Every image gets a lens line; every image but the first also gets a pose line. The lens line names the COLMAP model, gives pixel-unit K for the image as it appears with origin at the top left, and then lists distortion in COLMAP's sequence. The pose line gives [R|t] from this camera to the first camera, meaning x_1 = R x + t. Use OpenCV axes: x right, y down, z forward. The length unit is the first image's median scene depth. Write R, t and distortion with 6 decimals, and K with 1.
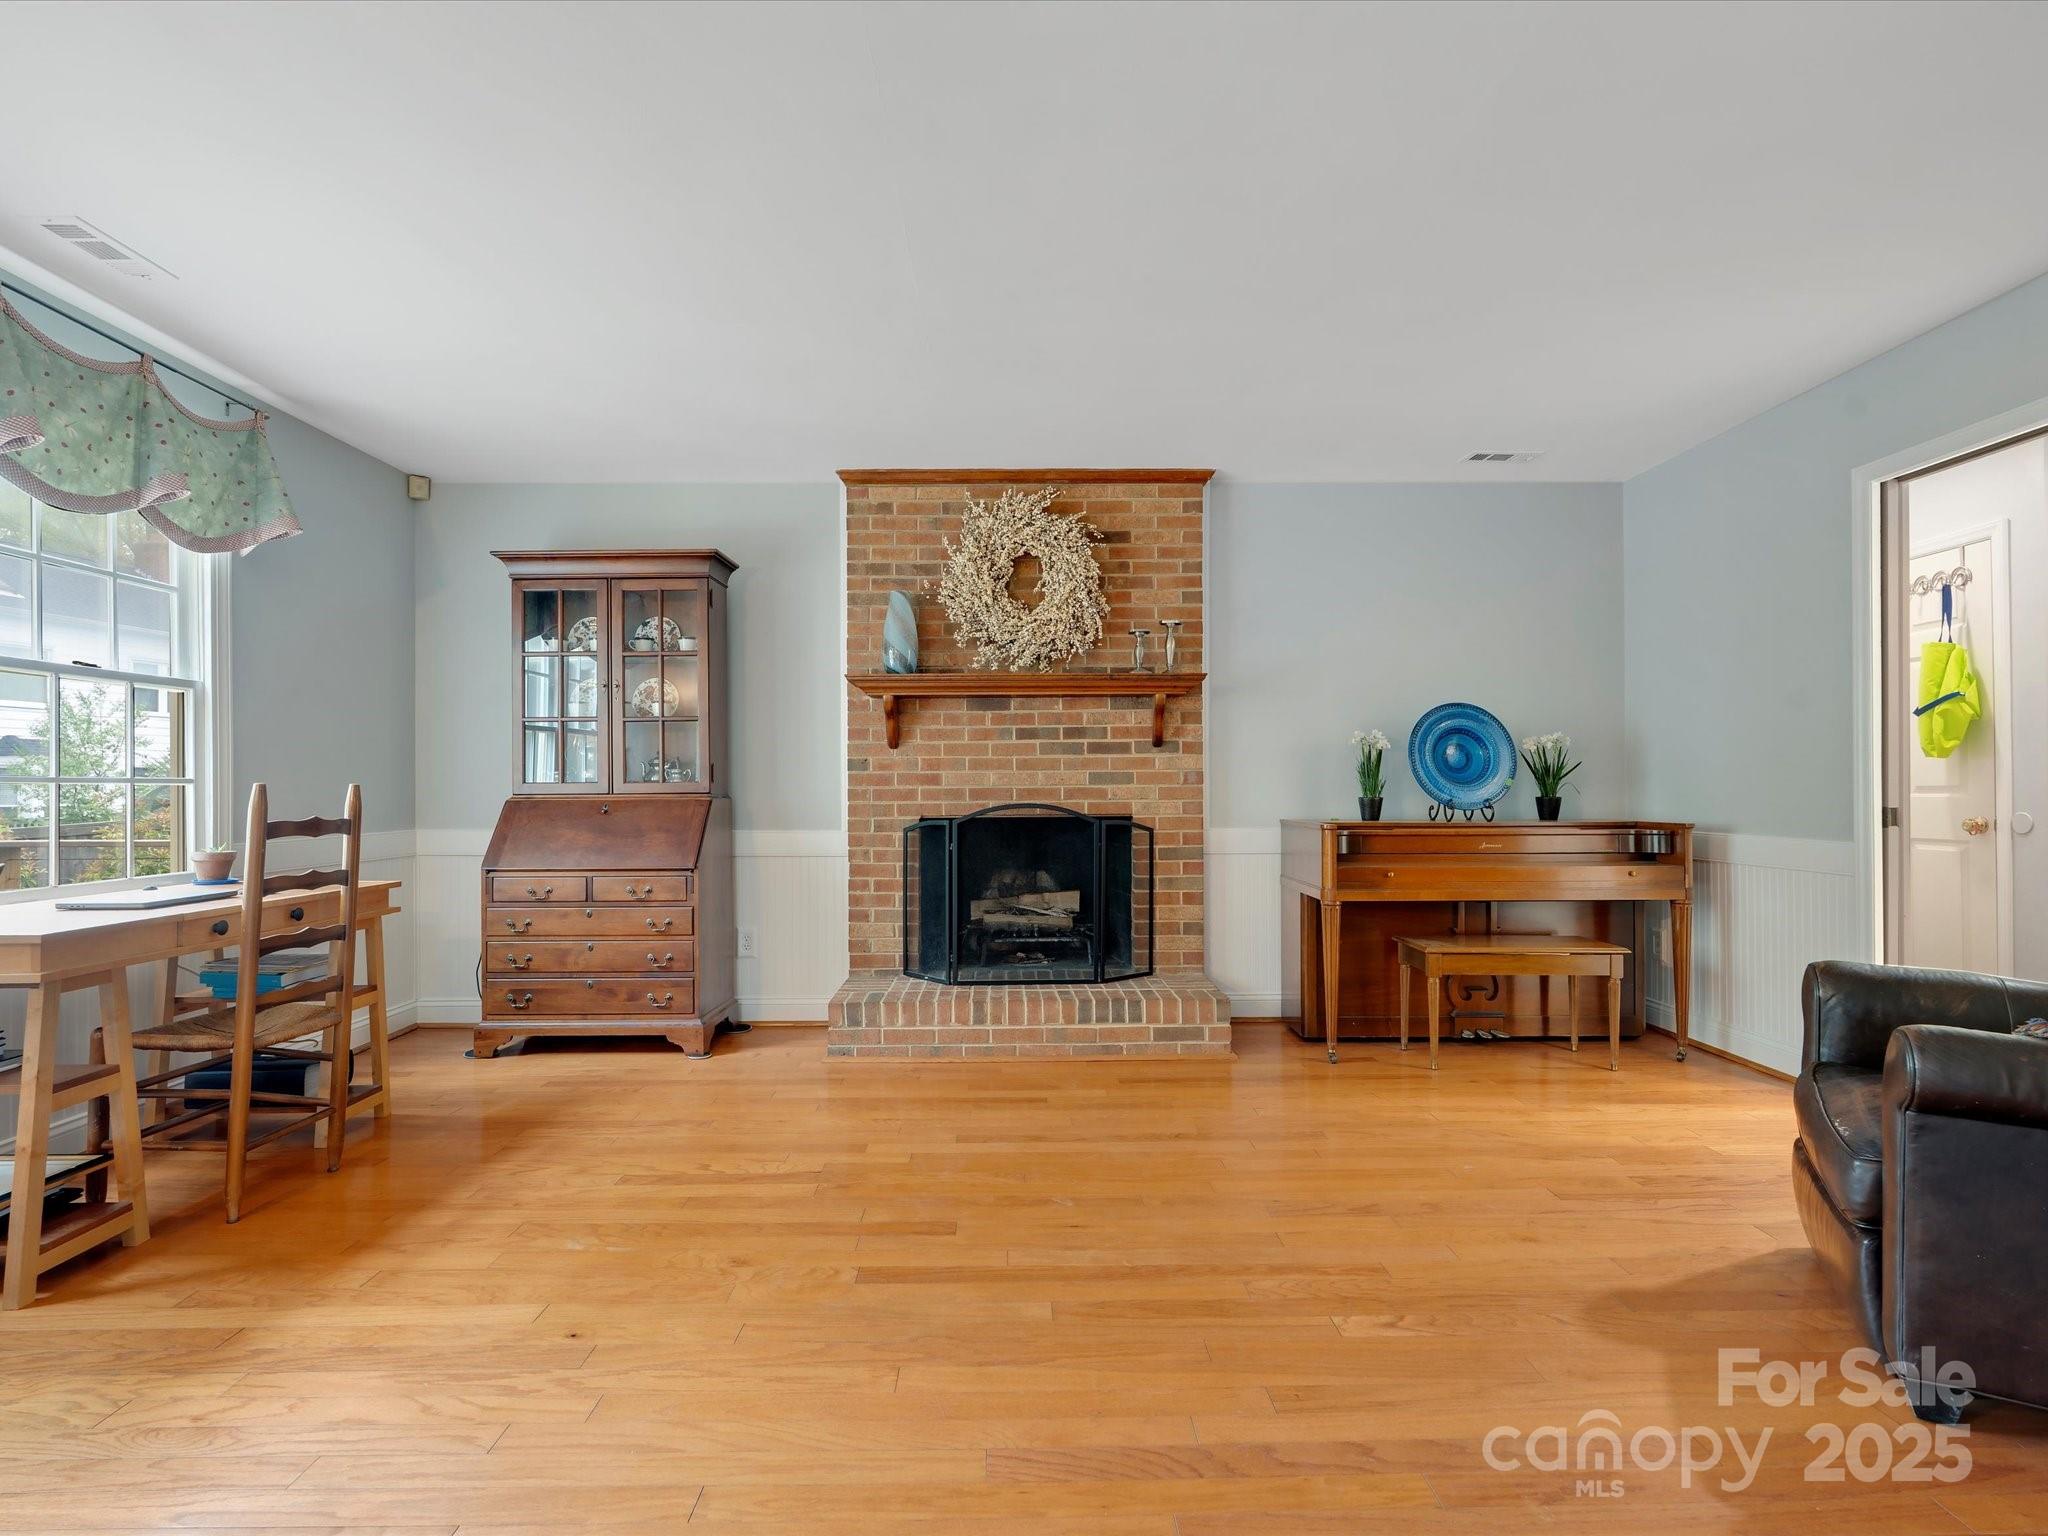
lens RADIAL K [[1011.4, 0, 1027.0], [0, 1011.4, 777.4], [0, 0, 1]] dist [-0.003242, 0.000268]
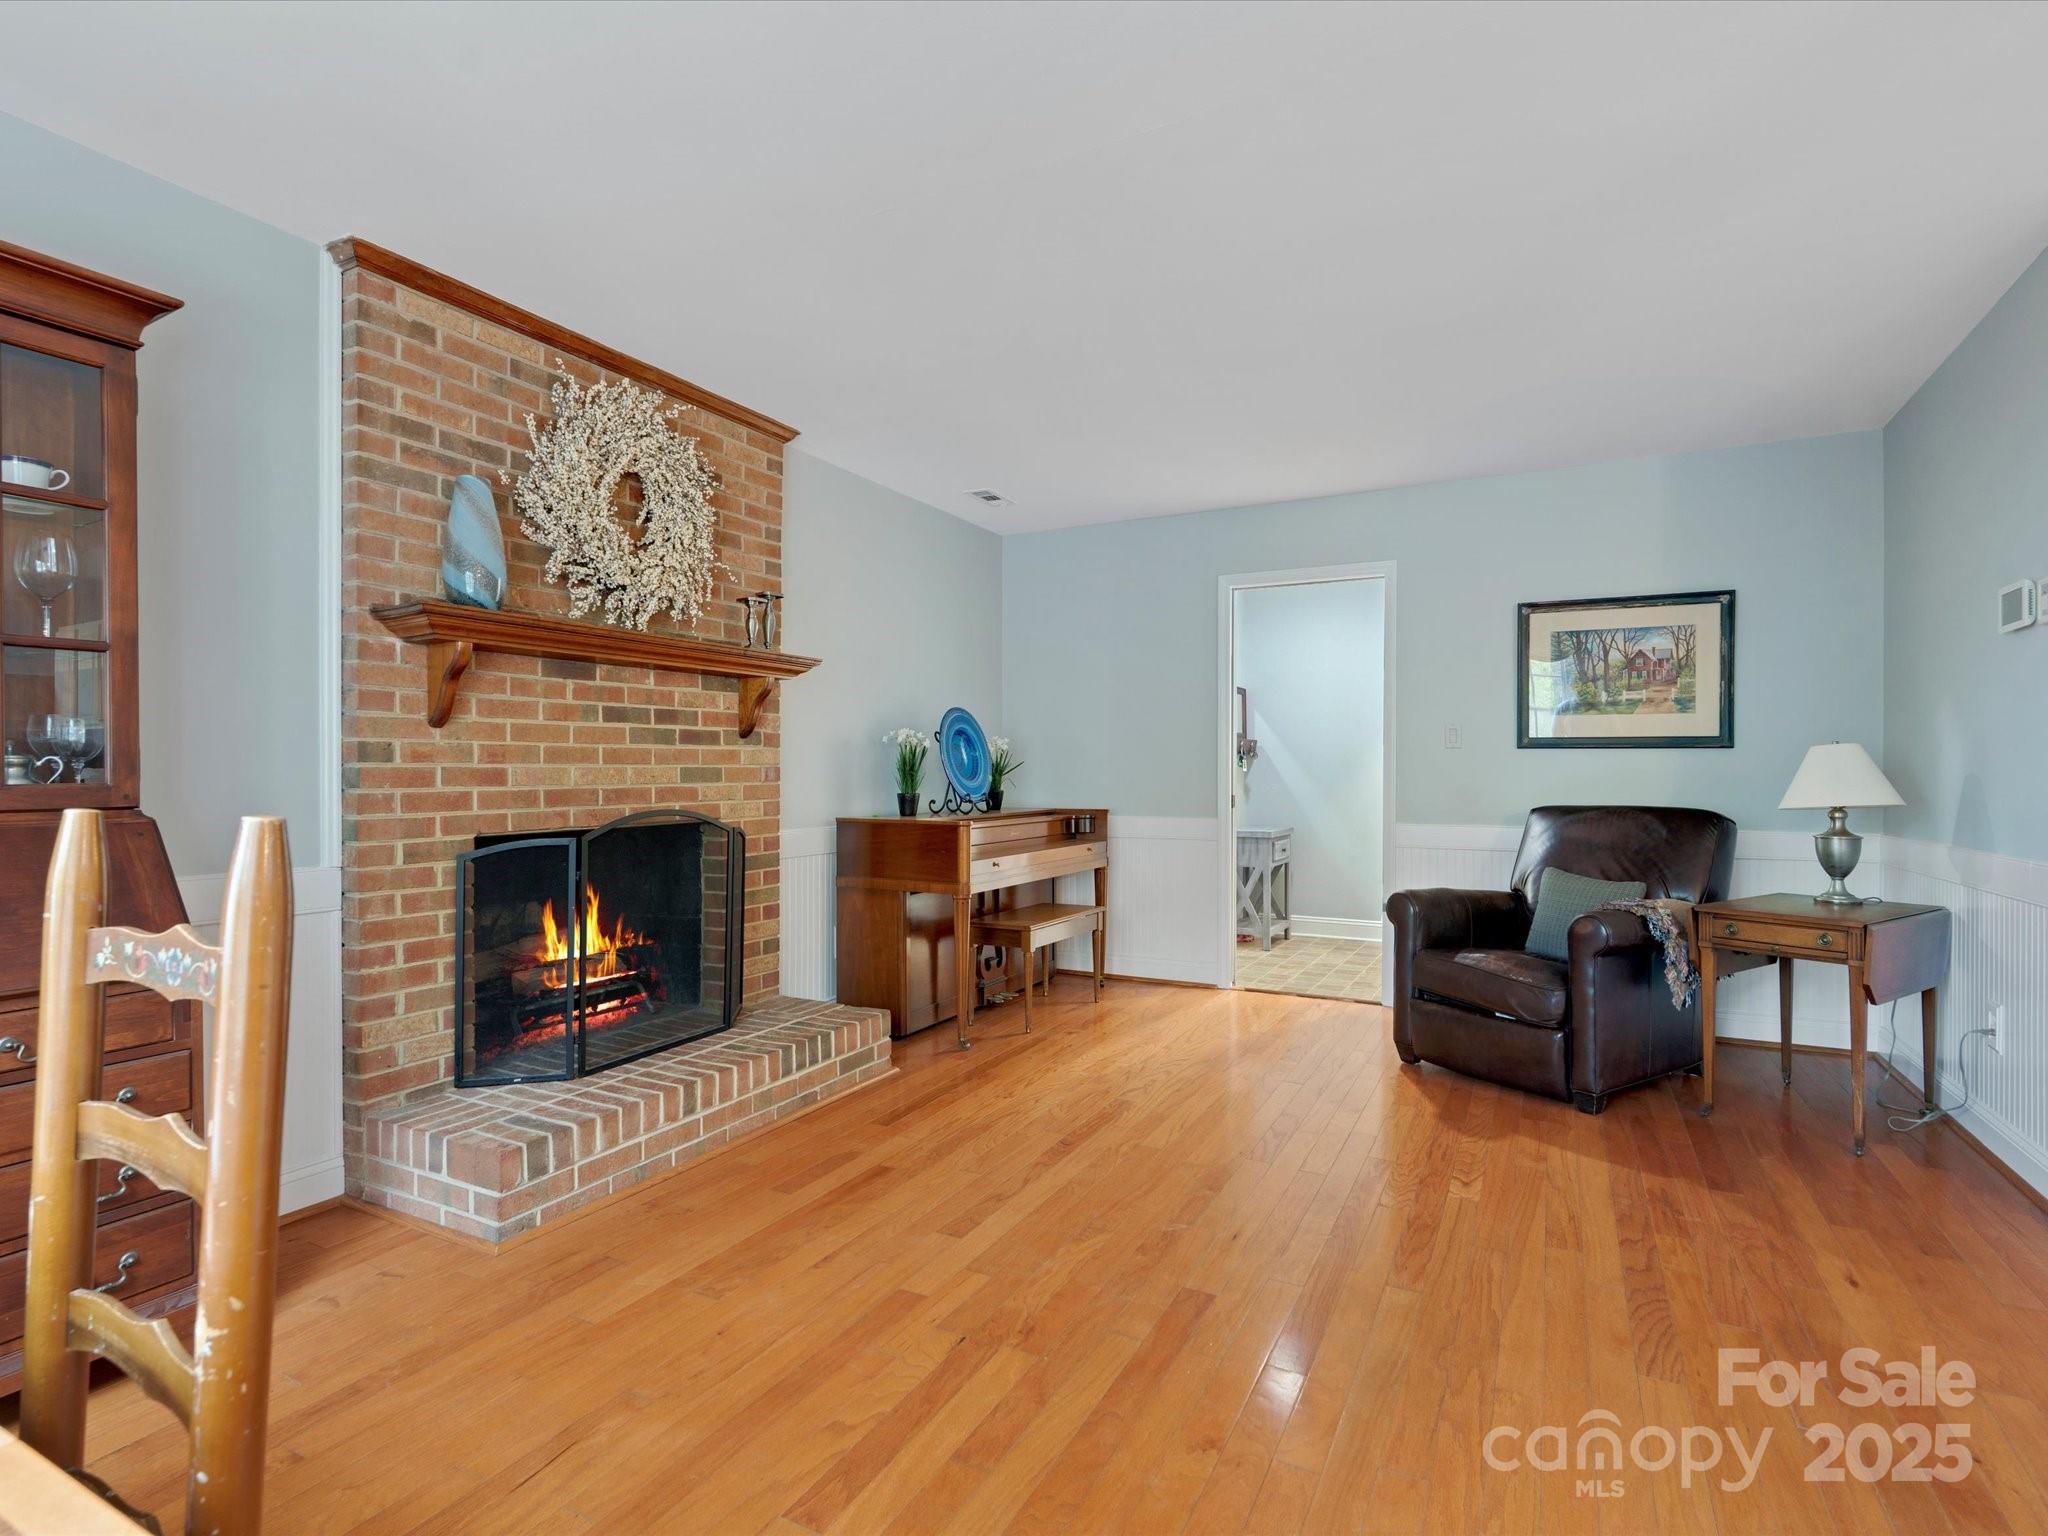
lens RADIAL K [[1011.4, 0, 1028.5], [0, 1011.4, 769.1], [0, 0, 1]] dist [-0.003242, 0.000268]
pose [[0.479933, 0.005009, 0.877291, -0.511940], [-0.008856, 0.999960, -0.000865, -0.005630], [-0.877260, -0.007354, 0.479959, 0.393976]]
